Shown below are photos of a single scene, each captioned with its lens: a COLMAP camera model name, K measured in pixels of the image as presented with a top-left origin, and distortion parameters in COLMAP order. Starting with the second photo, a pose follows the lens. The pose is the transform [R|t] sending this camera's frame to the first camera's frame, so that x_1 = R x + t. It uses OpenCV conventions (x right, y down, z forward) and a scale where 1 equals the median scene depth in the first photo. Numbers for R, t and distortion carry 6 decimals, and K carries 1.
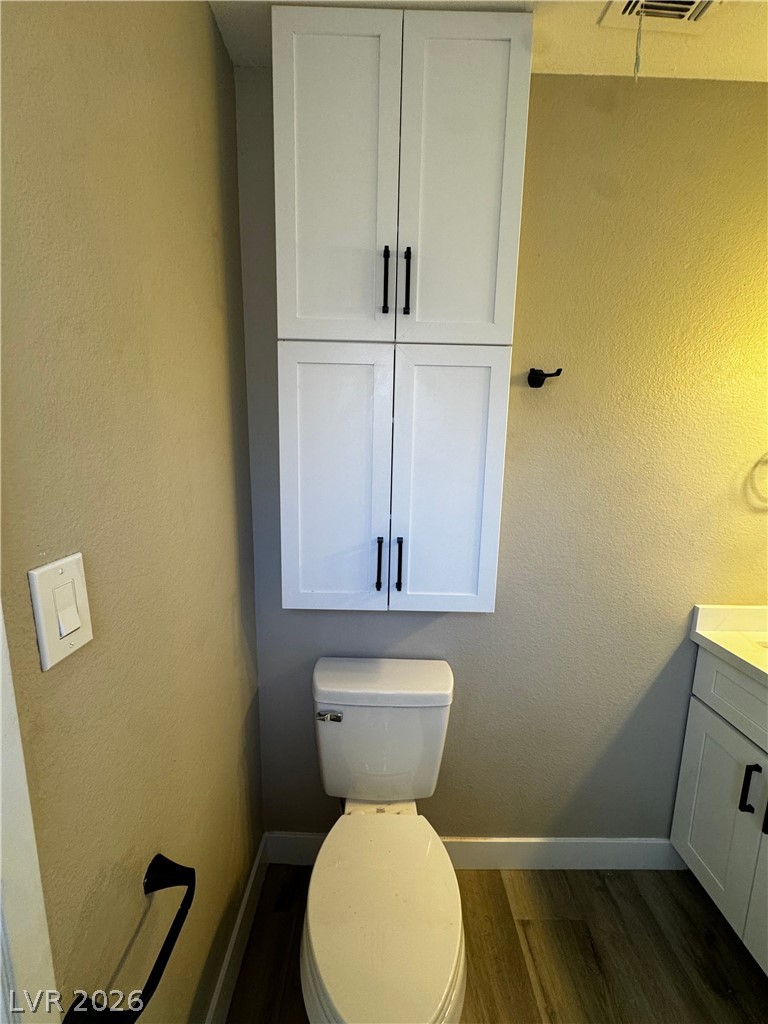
lens RADIAL K [[413.4, 0, 385.0], [0, 413.4, 507.7], [0, 0, 1]] dist [-0.003303, 0.000190]
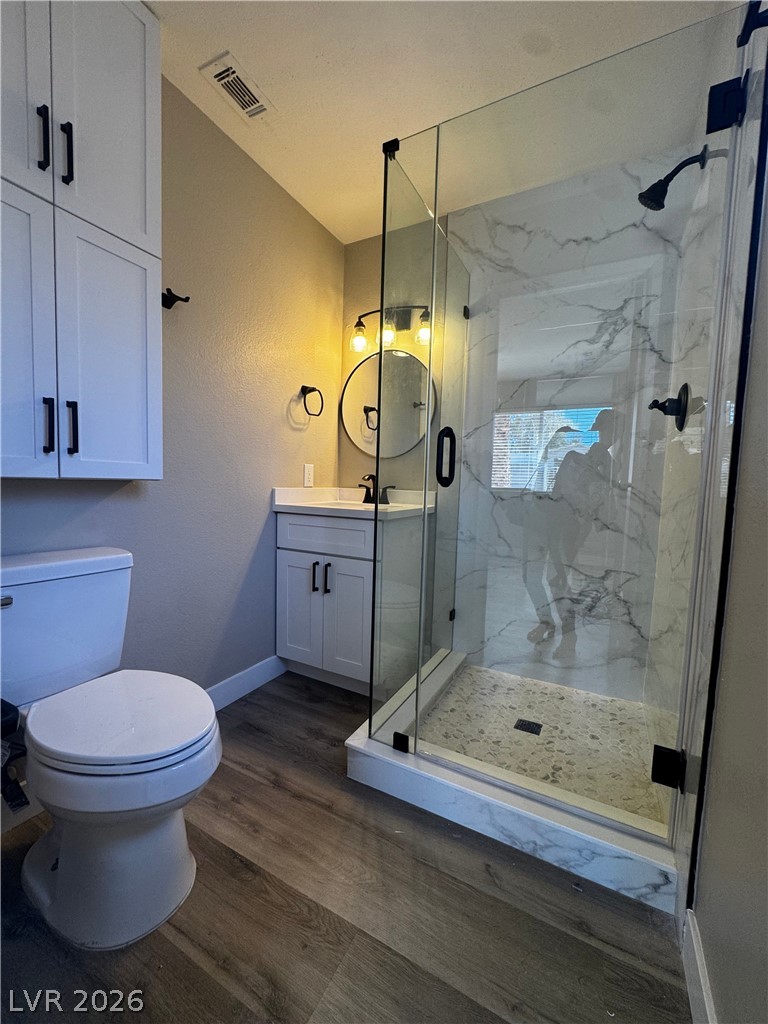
lens RADIAL K [[413.4, 0, 388.4], [0, 413.4, 511.3], [0, 0, 1]] dist [-0.003303, 0.000190]
pose [[0.467941, -0.069258, 0.881042, -0.494424], [0.120179, 0.992651, 0.014201, 0.408646], [-0.875550, 0.099238, 0.472825, -0.132714]]
